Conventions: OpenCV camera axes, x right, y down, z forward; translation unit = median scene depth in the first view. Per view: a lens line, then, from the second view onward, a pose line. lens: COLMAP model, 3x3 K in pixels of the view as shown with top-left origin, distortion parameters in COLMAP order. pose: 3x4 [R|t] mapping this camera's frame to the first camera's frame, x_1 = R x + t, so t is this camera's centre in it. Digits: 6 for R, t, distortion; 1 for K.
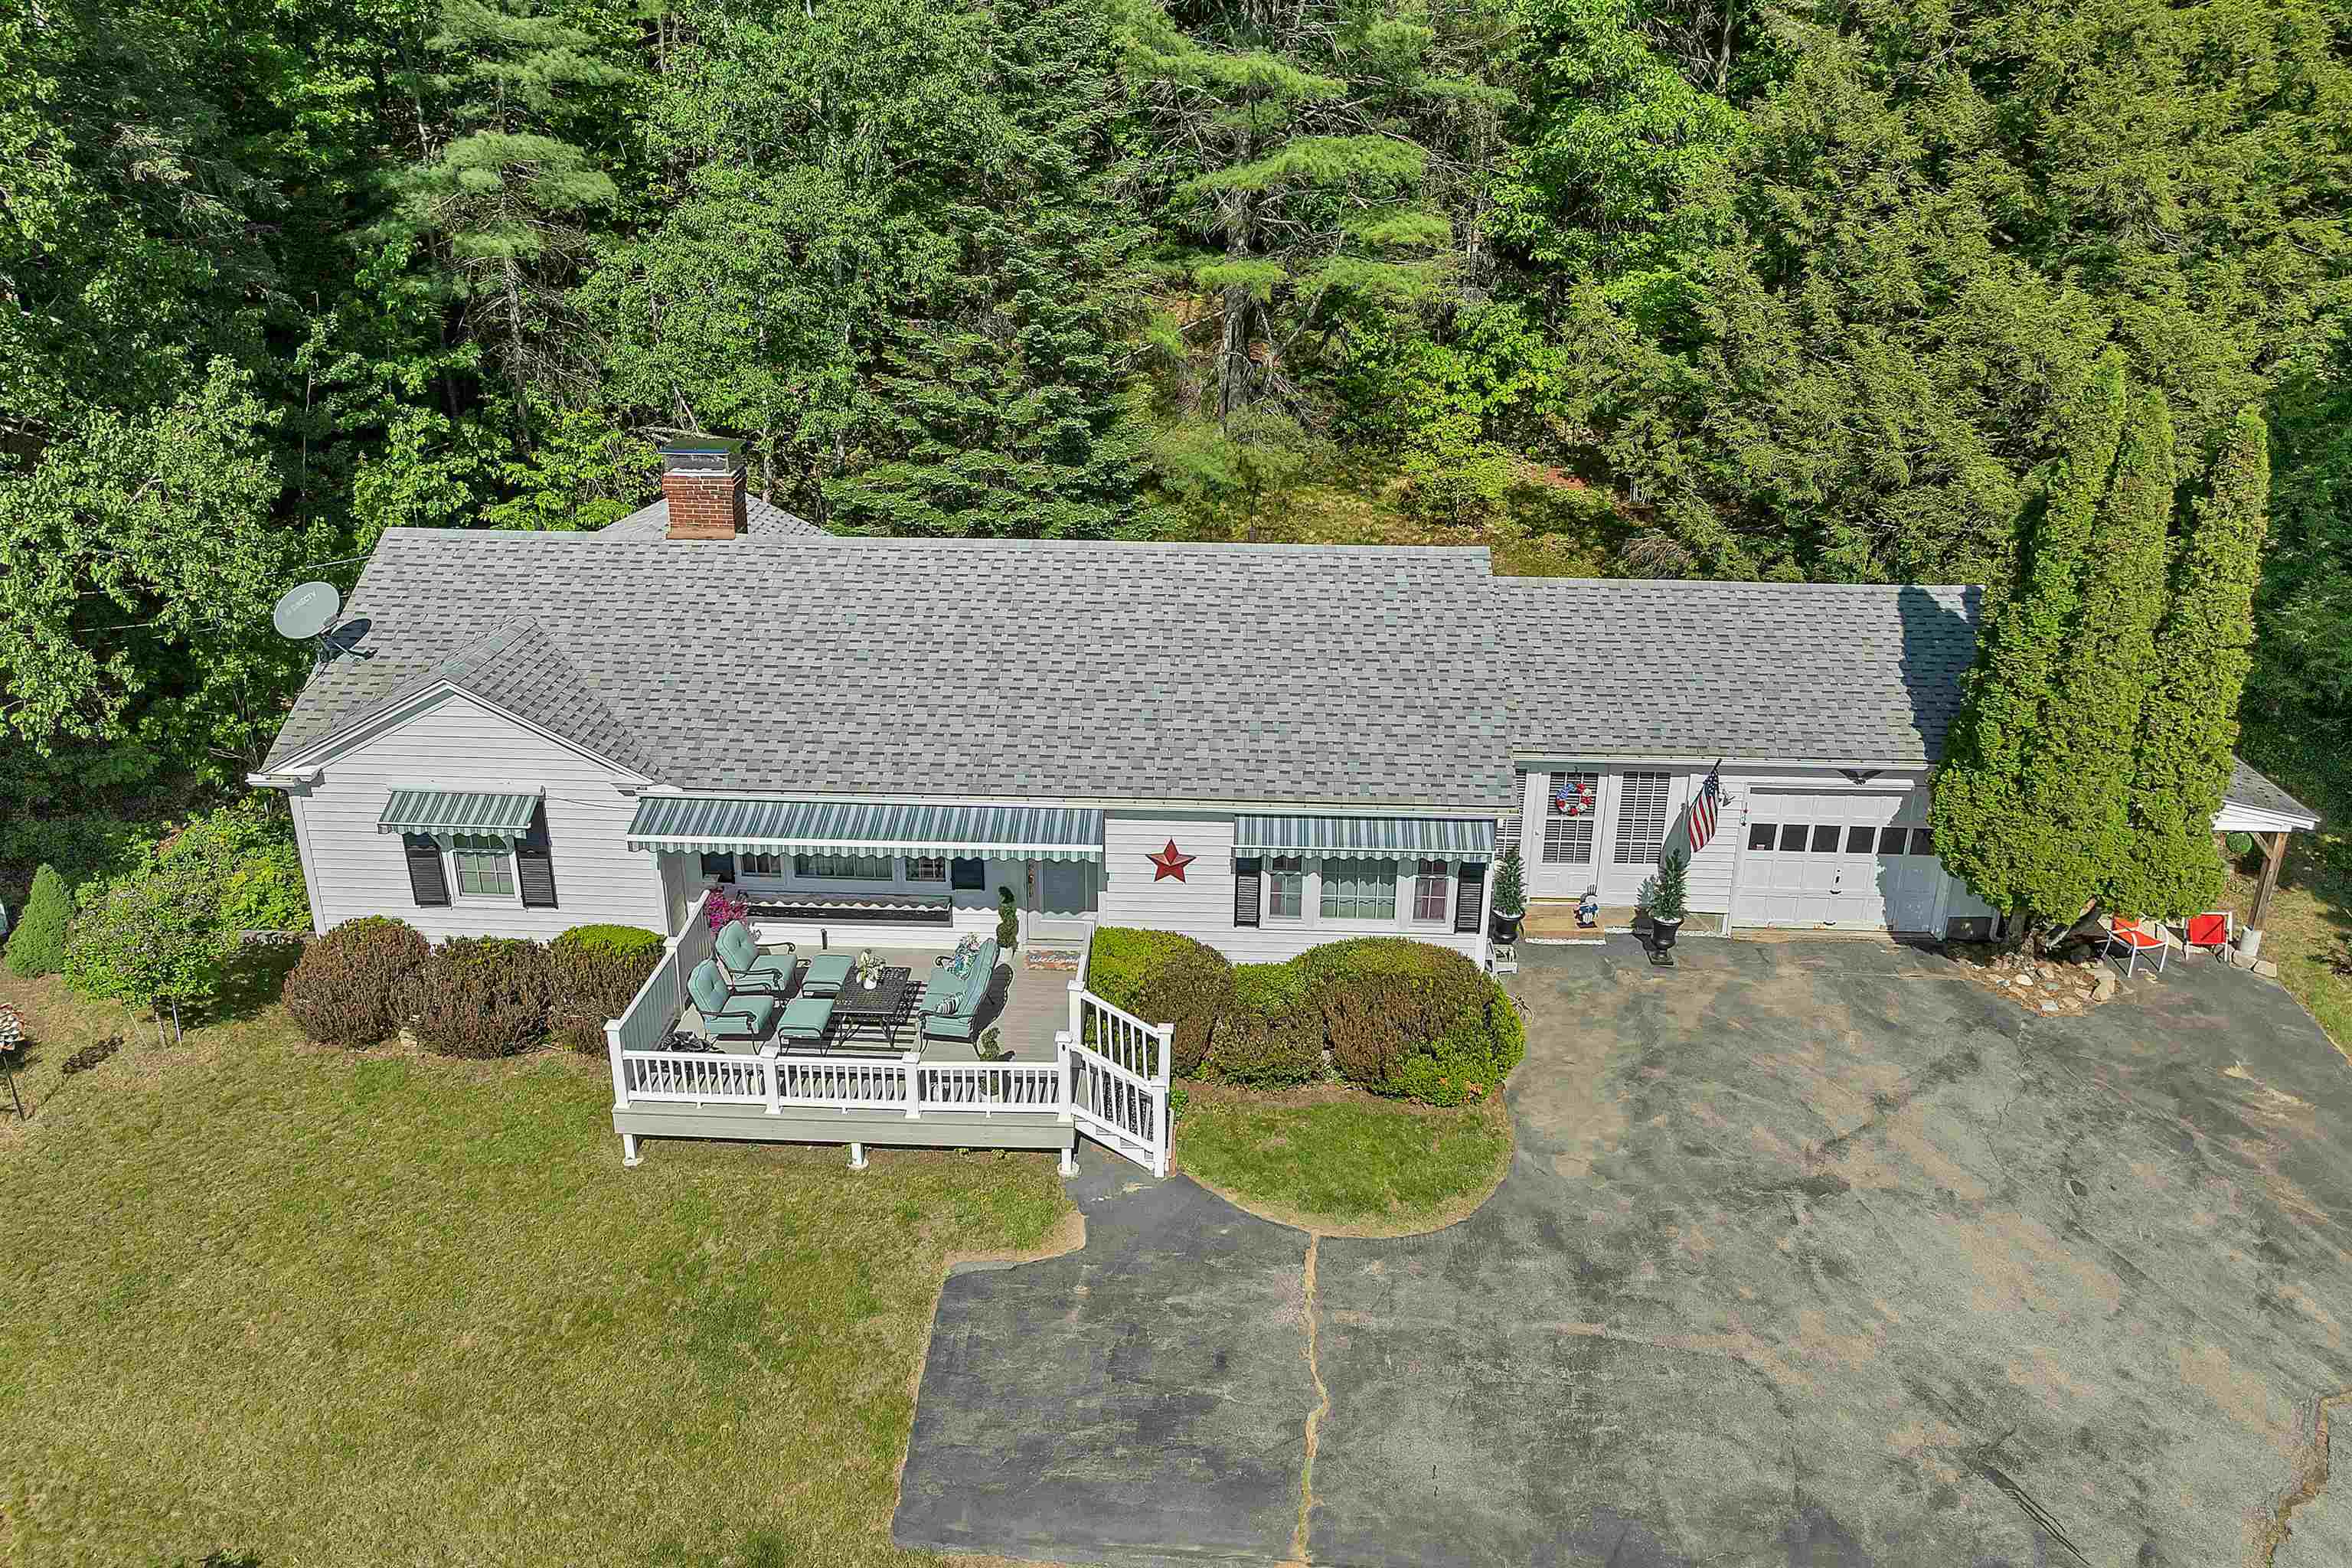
lens RADIAL K [[1717.3, 0, 1194.5], [0, 1717.3, 733.0], [0, 0, 1]] dist [-0.038815, -0.006483]
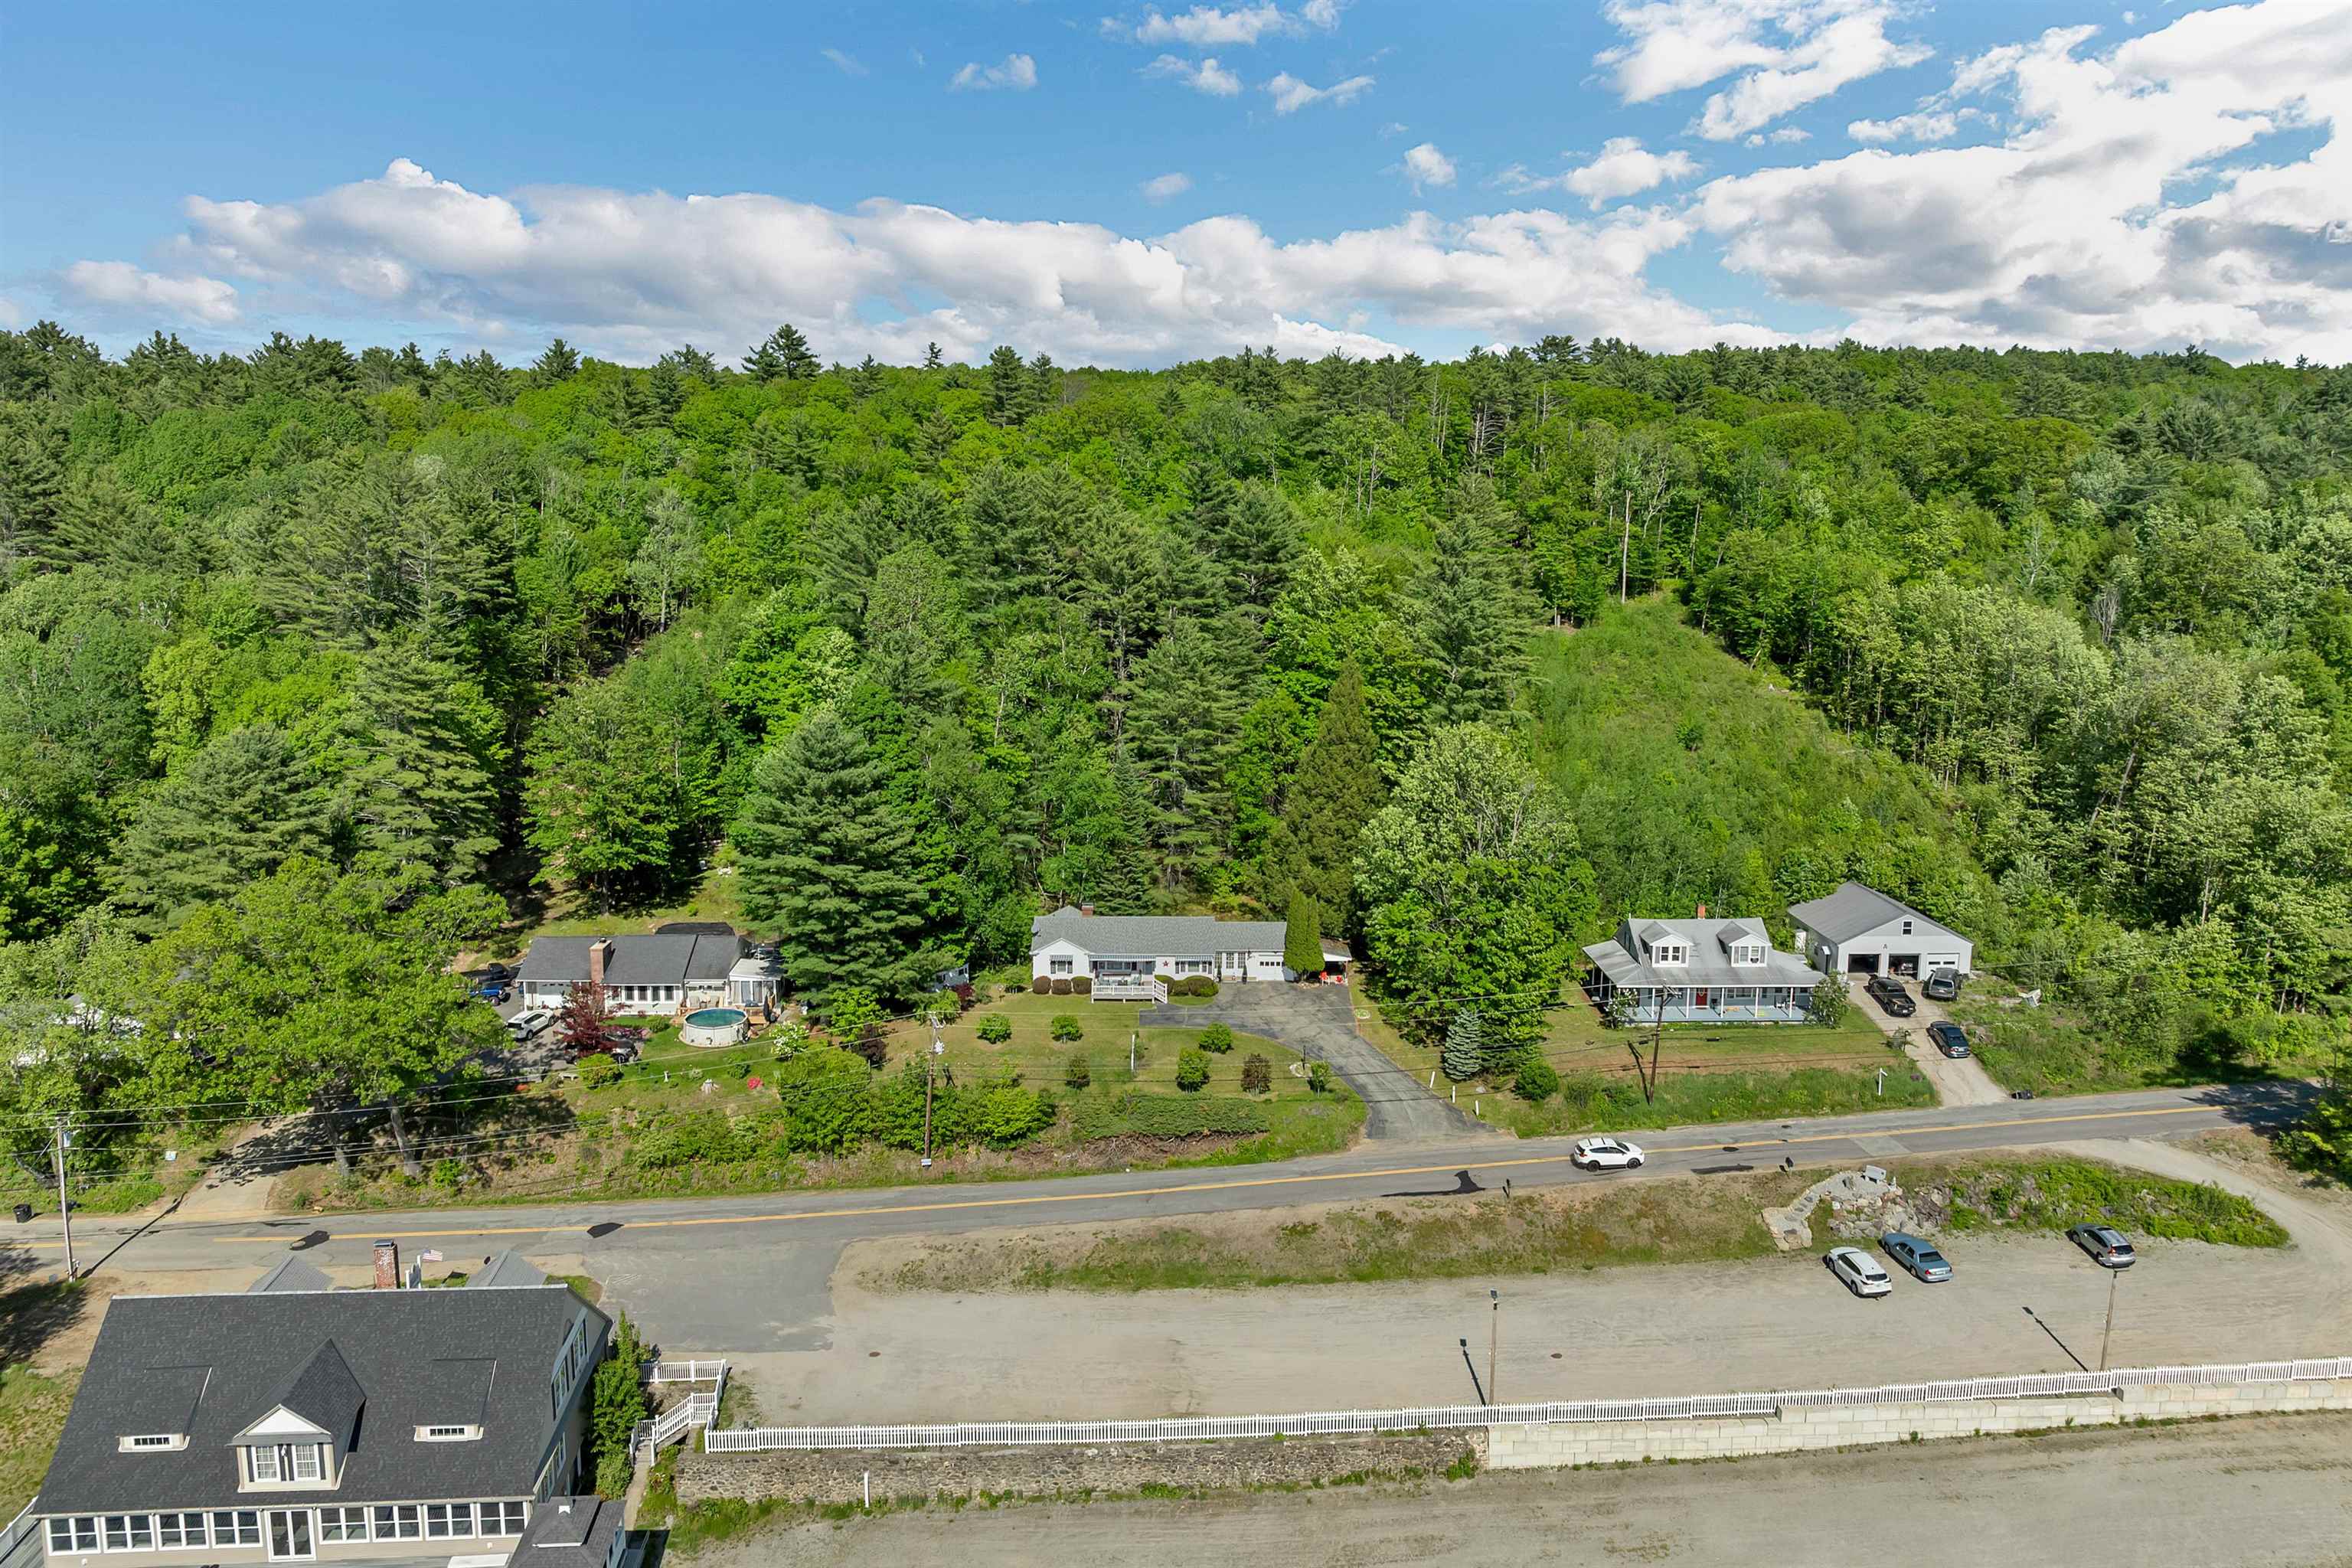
lens RADIAL K [[1717.3, 0, 1194.5], [0, 1717.3, 733.0], [0, 0, 1]] dist [-0.038815, -0.006483]
pose [[0.998816, -0.010395, 0.047534, -0.206556], [0.020678, 0.974994, -0.221268, 0.668656], [-0.044045, 0.221988, 0.974054, -5.639191]]
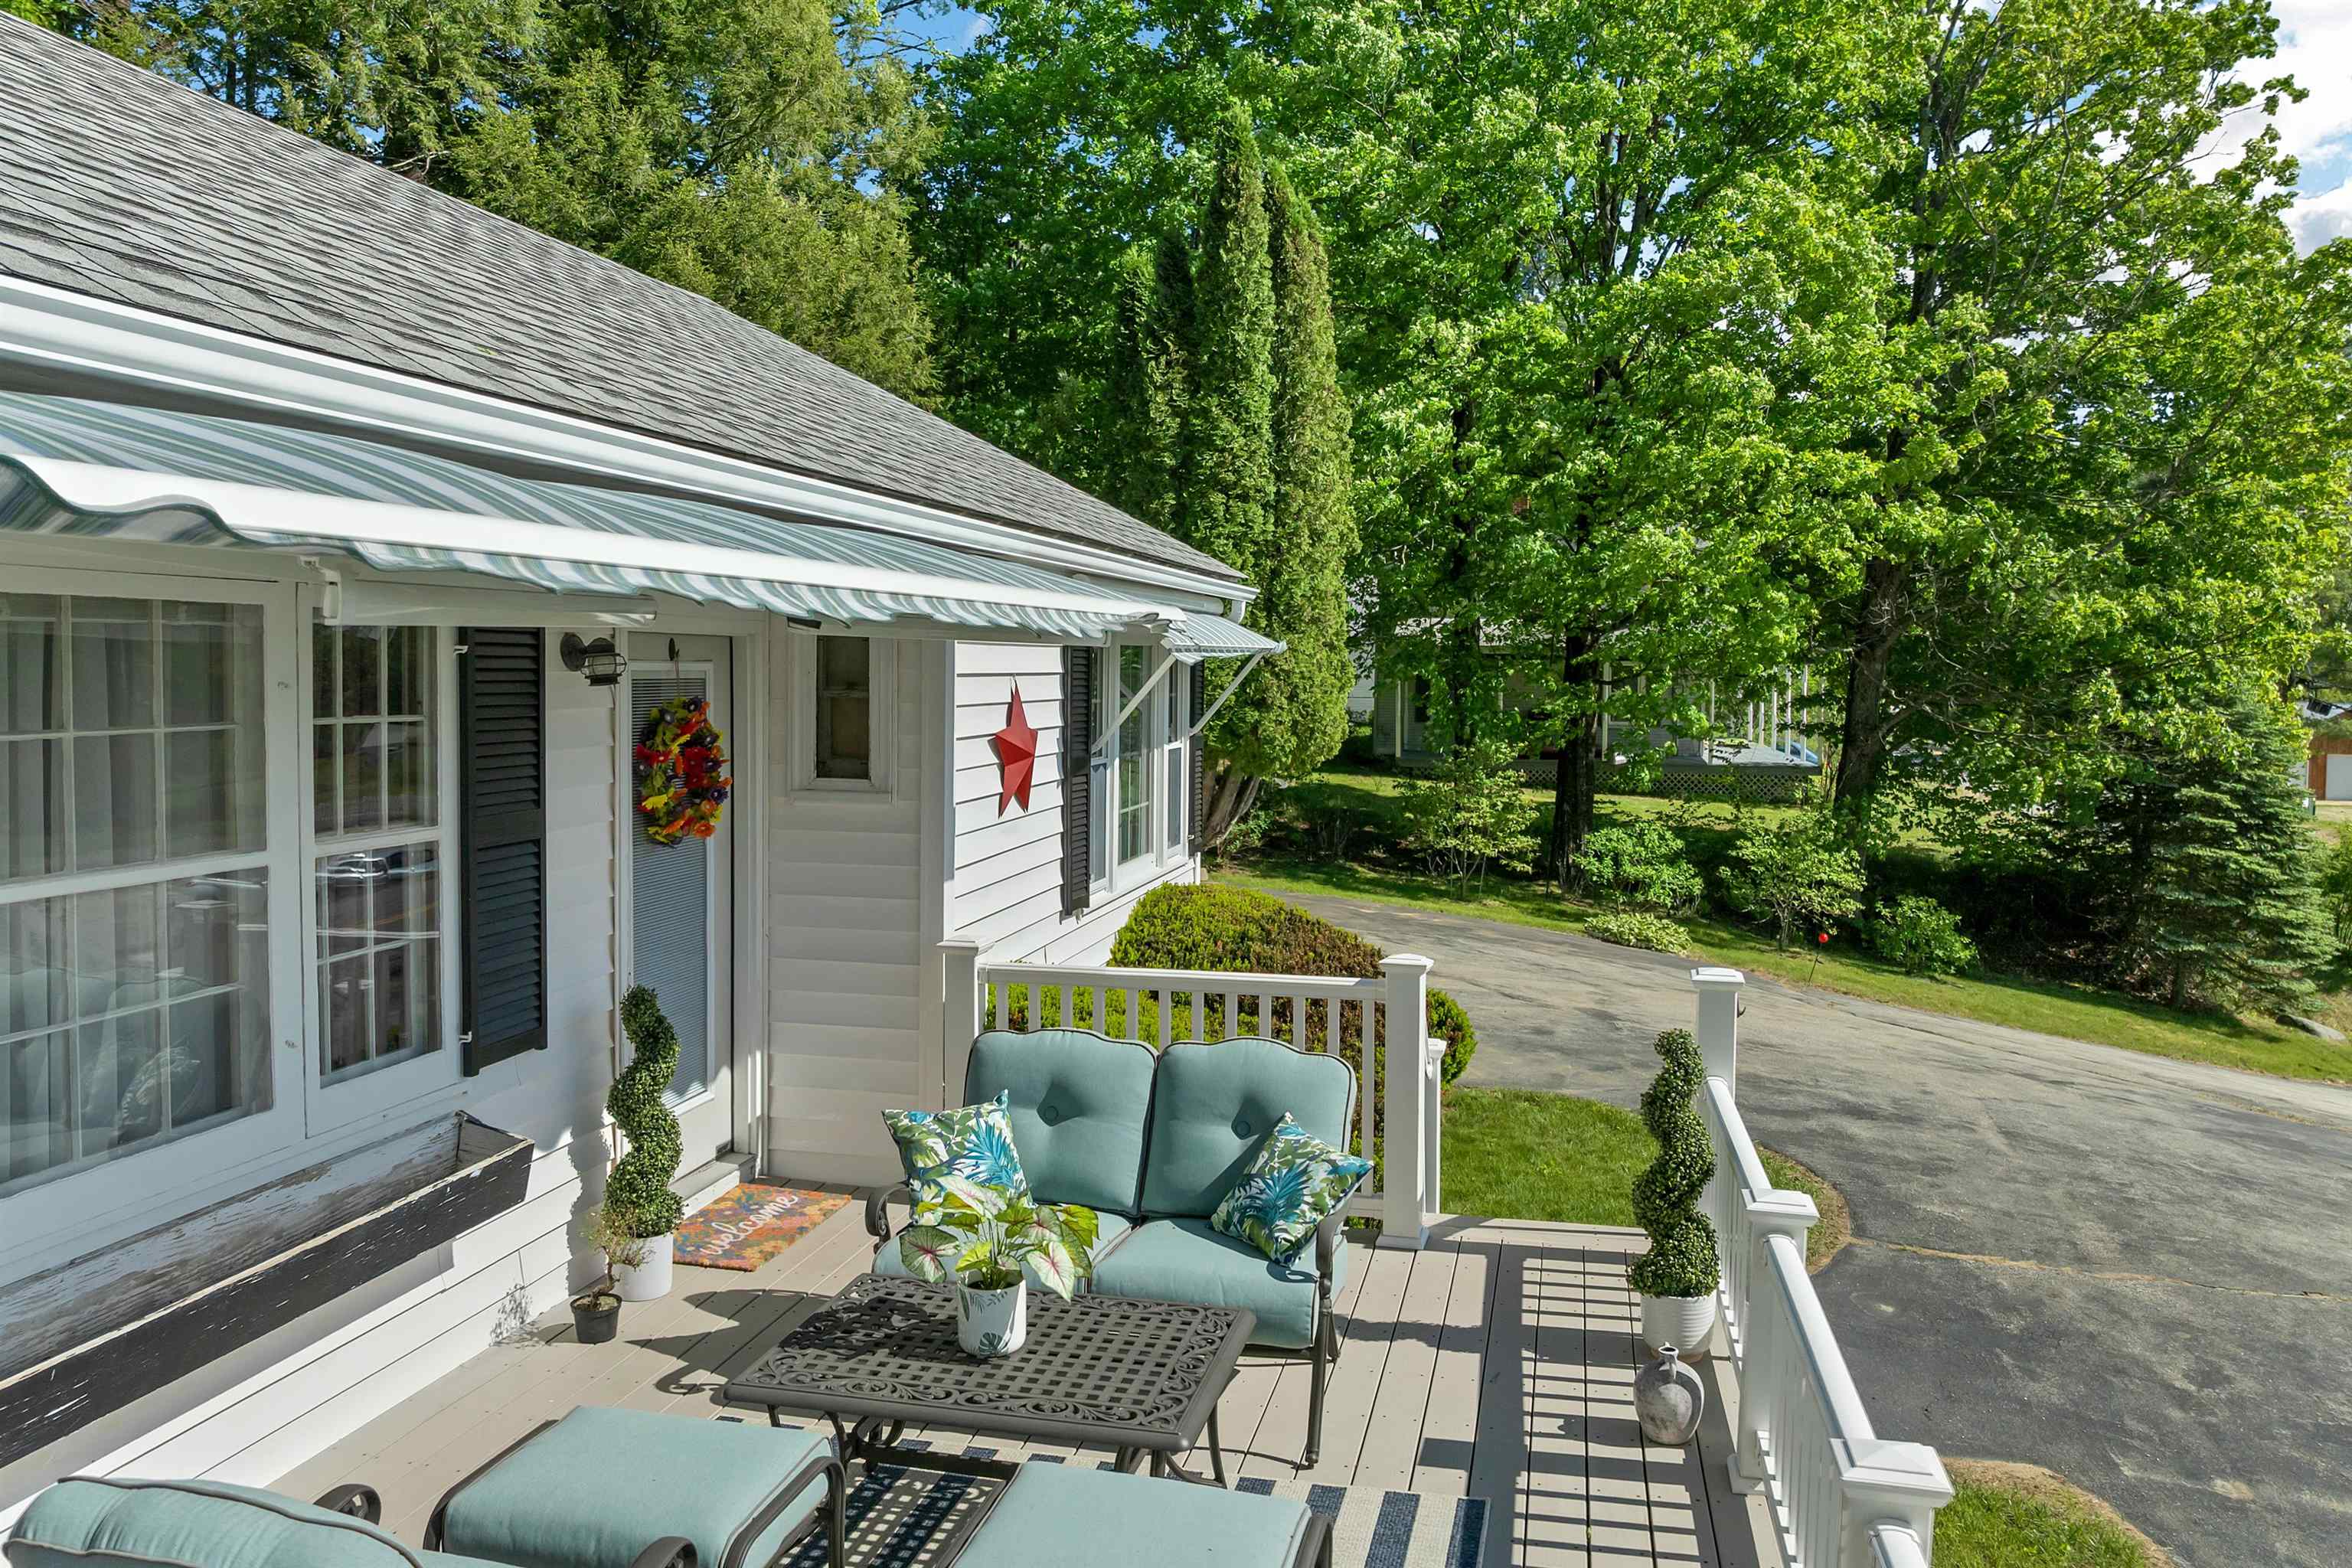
lens RADIAL K [[1717.3, 0, 1194.5], [0, 1717.3, 733.0], [0, 0, 1]] dist [-0.038815, -0.006483]
pose [[0.164931, -0.037281, 0.985600, -0.338111], [0.340565, 0.939977, -0.021436, 0.088499], [-0.925642, 0.339197, 0.167728, 0.880846]]
